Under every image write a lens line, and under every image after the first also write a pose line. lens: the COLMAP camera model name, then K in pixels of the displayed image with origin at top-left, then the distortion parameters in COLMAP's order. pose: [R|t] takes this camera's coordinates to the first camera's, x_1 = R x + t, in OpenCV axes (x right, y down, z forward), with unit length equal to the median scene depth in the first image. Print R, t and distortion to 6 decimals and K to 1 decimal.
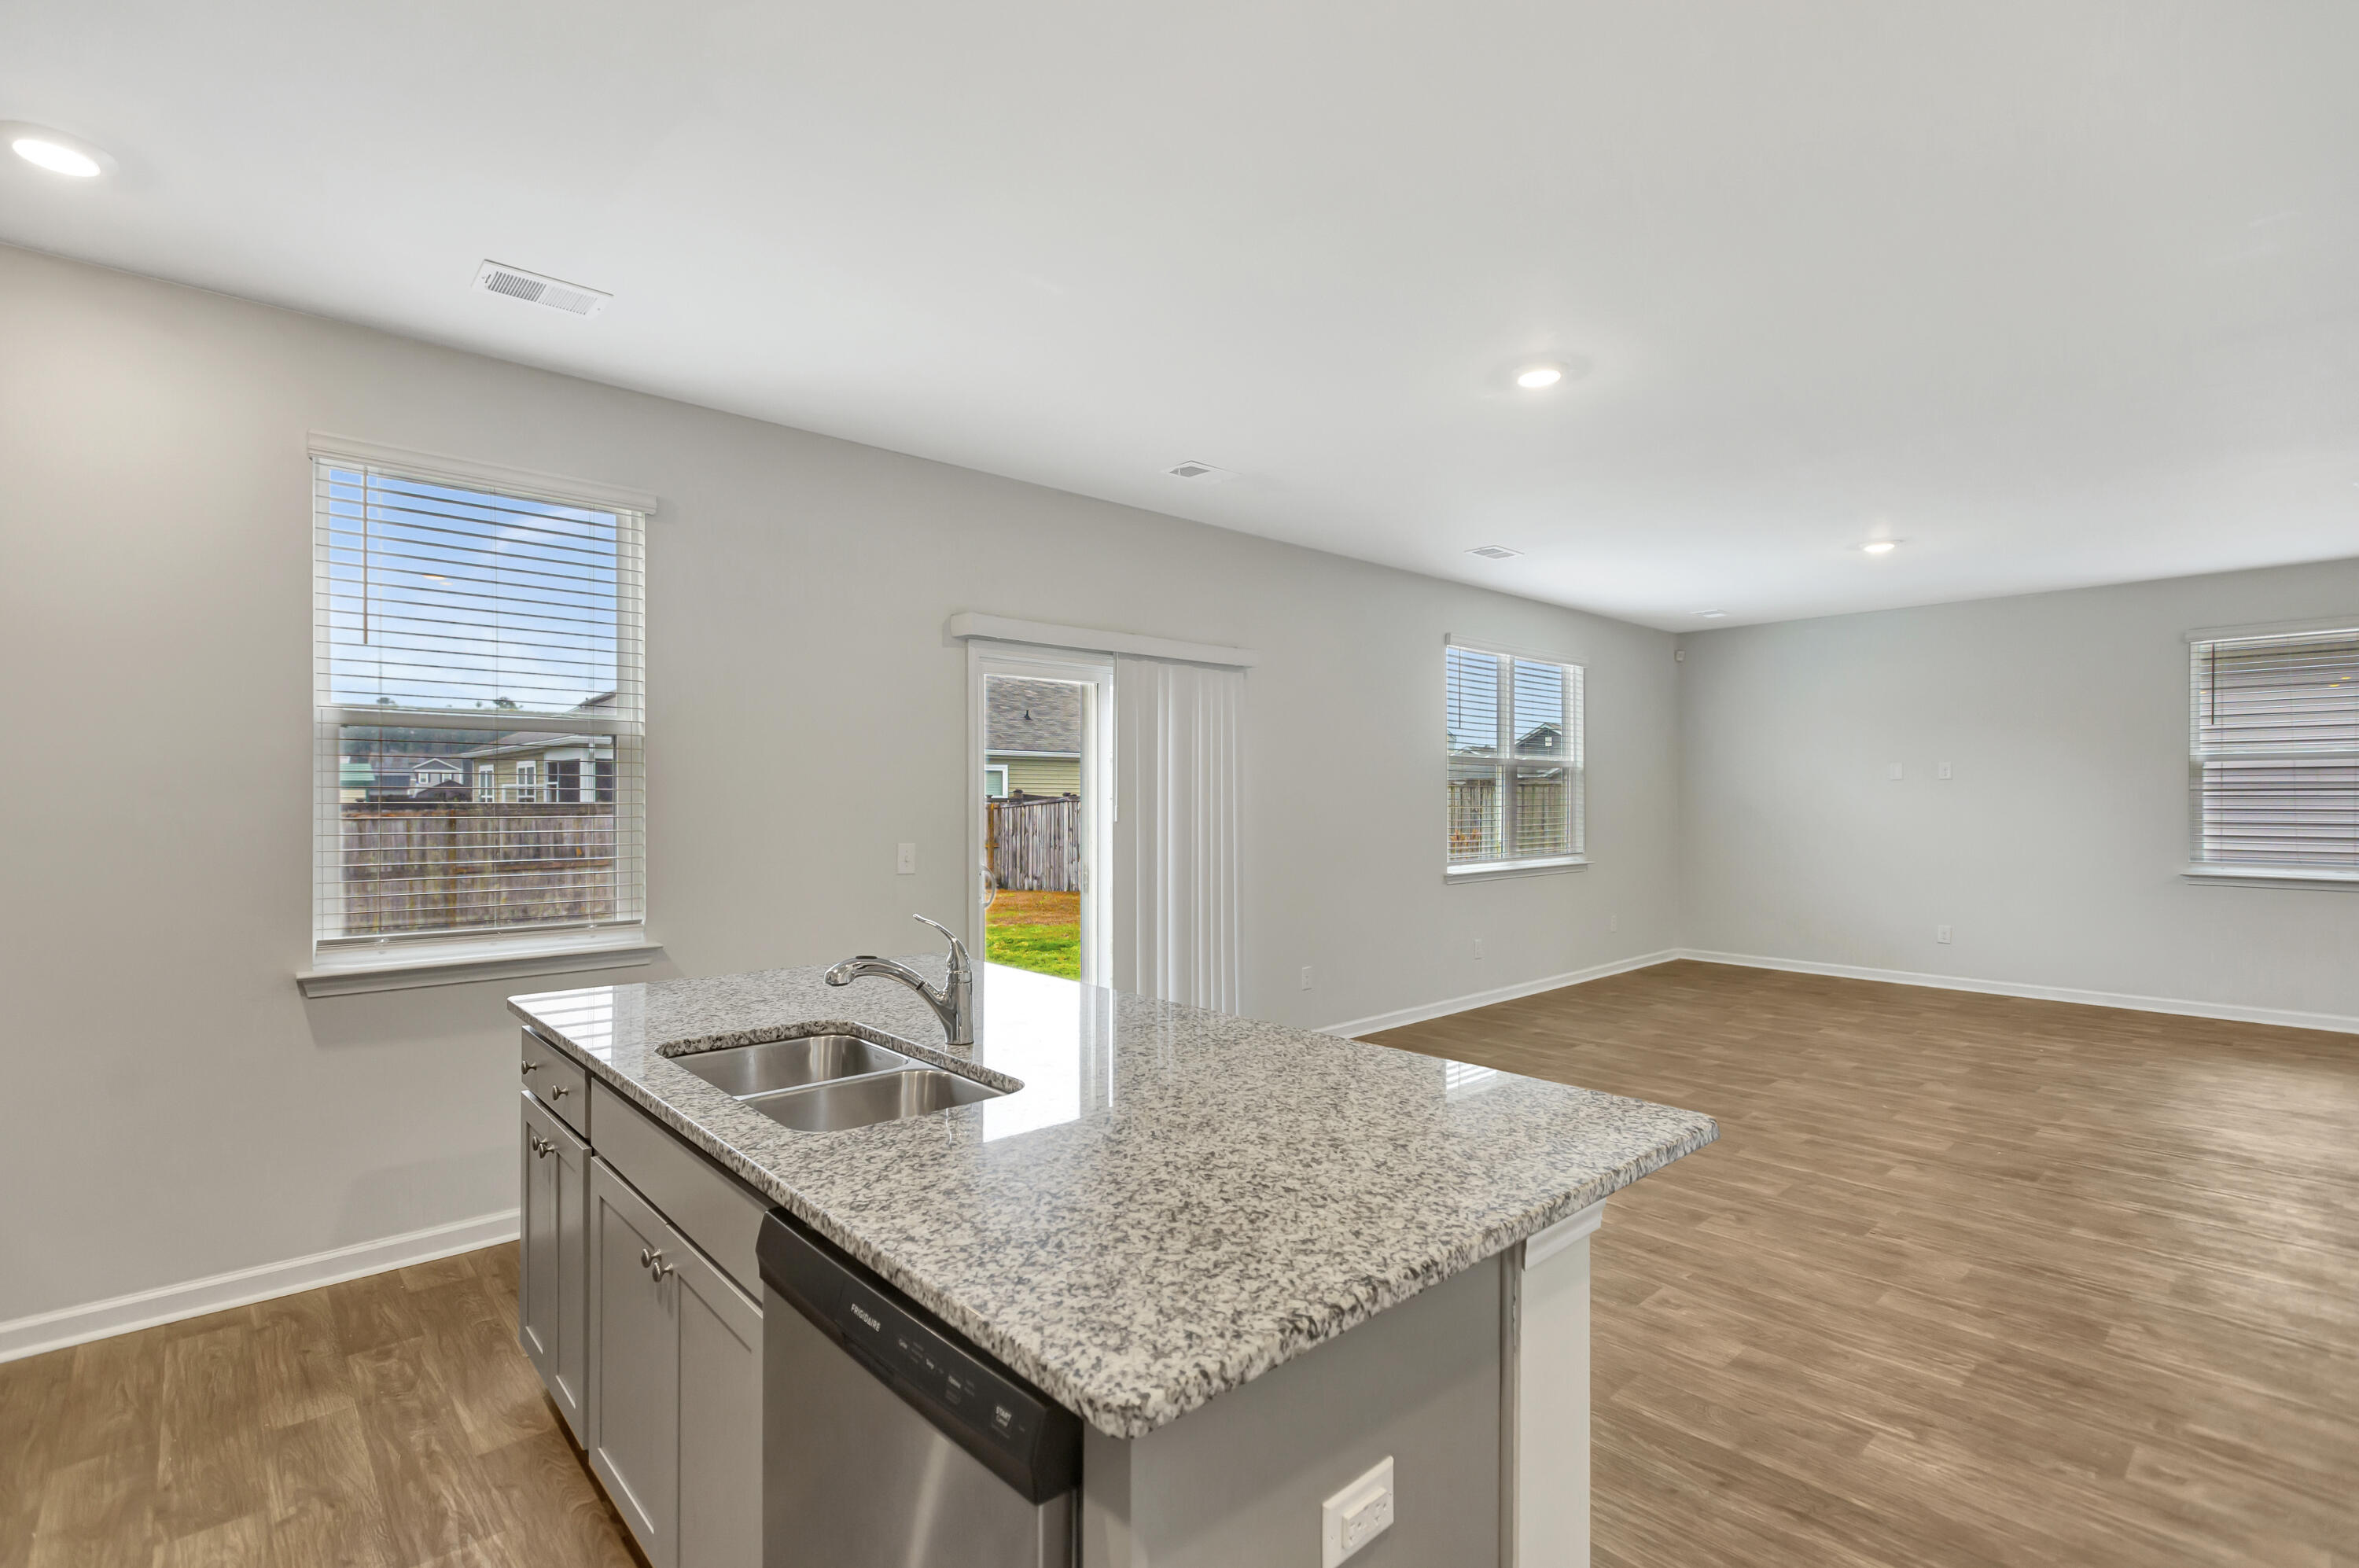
lens RADIAL K [[1066.0, 0, 1182.9], [0, 1066.0, 800.1], [0, 0, 1]] dist [0.013856, -0.000663]
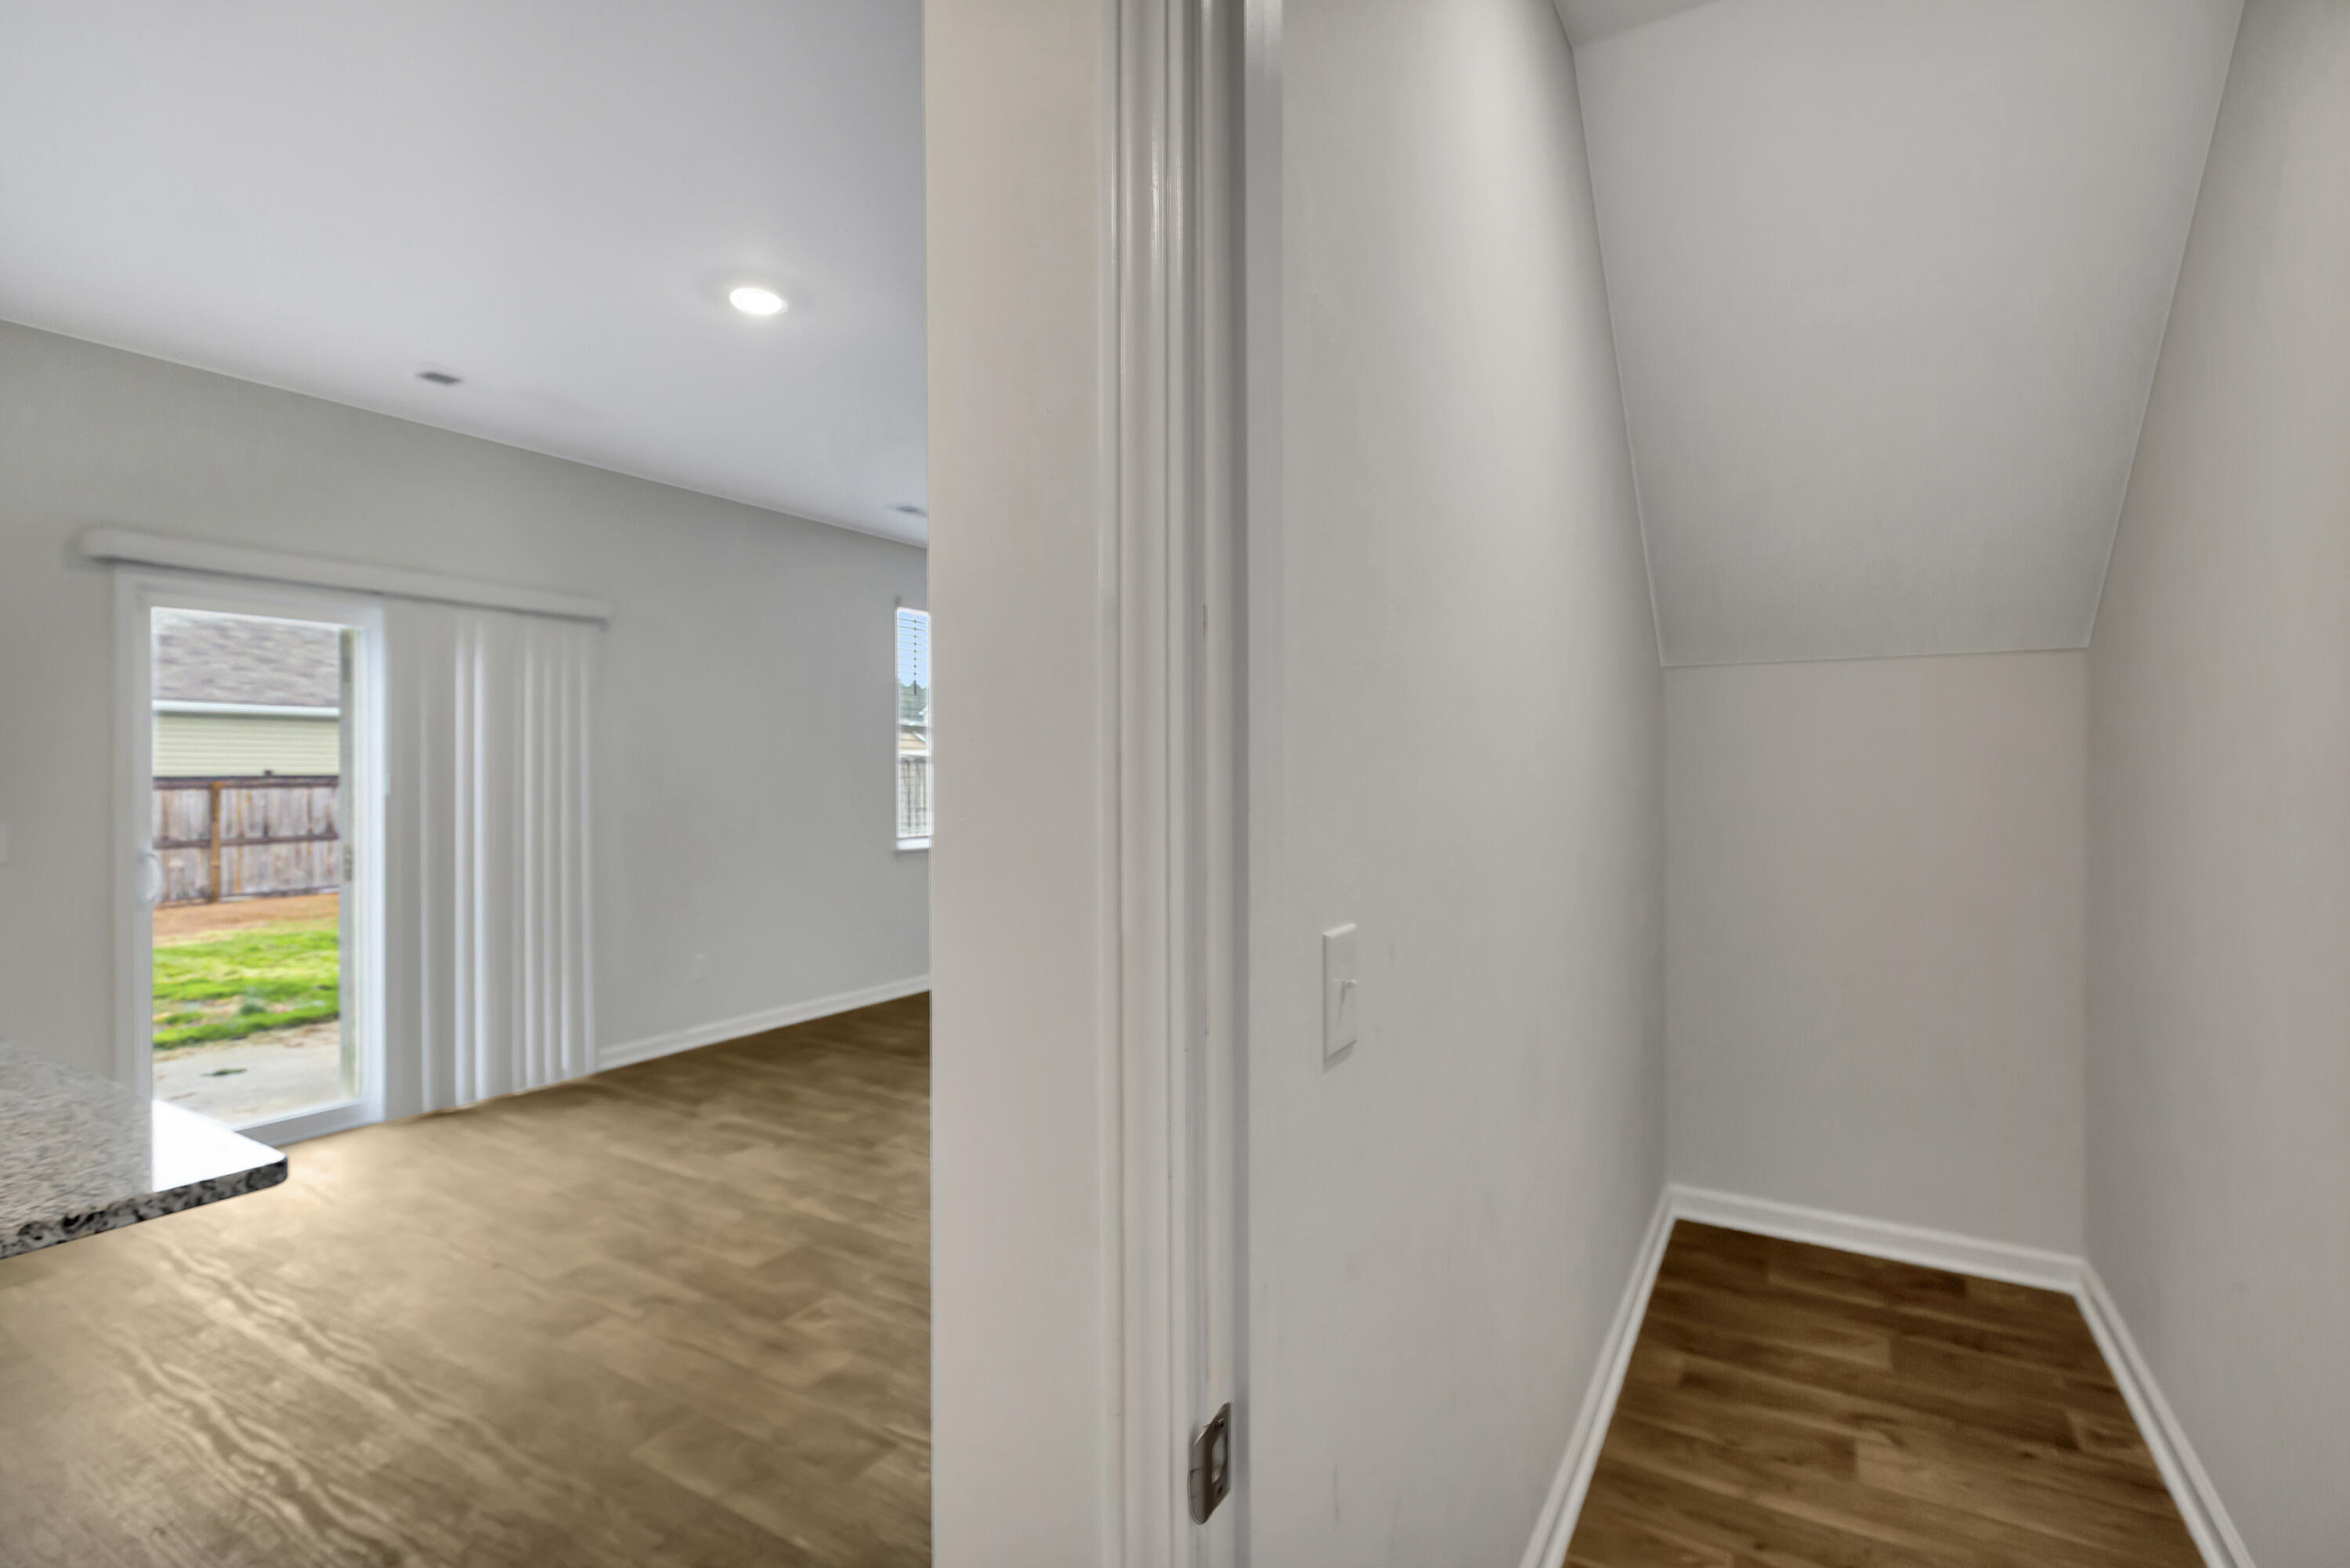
lens RADIAL K [[1061.8, 0, 1174.7], [0, 1061.8, 782.8], [0, 0, 1]] dist [0.013856, -0.000663]
pose [[0.960475, -0.003947, 0.278338, 0.351421], [0.001657, 0.999963, 0.008463, 0.004679], [-0.278361, -0.007668, 0.960446, 0.028717]]
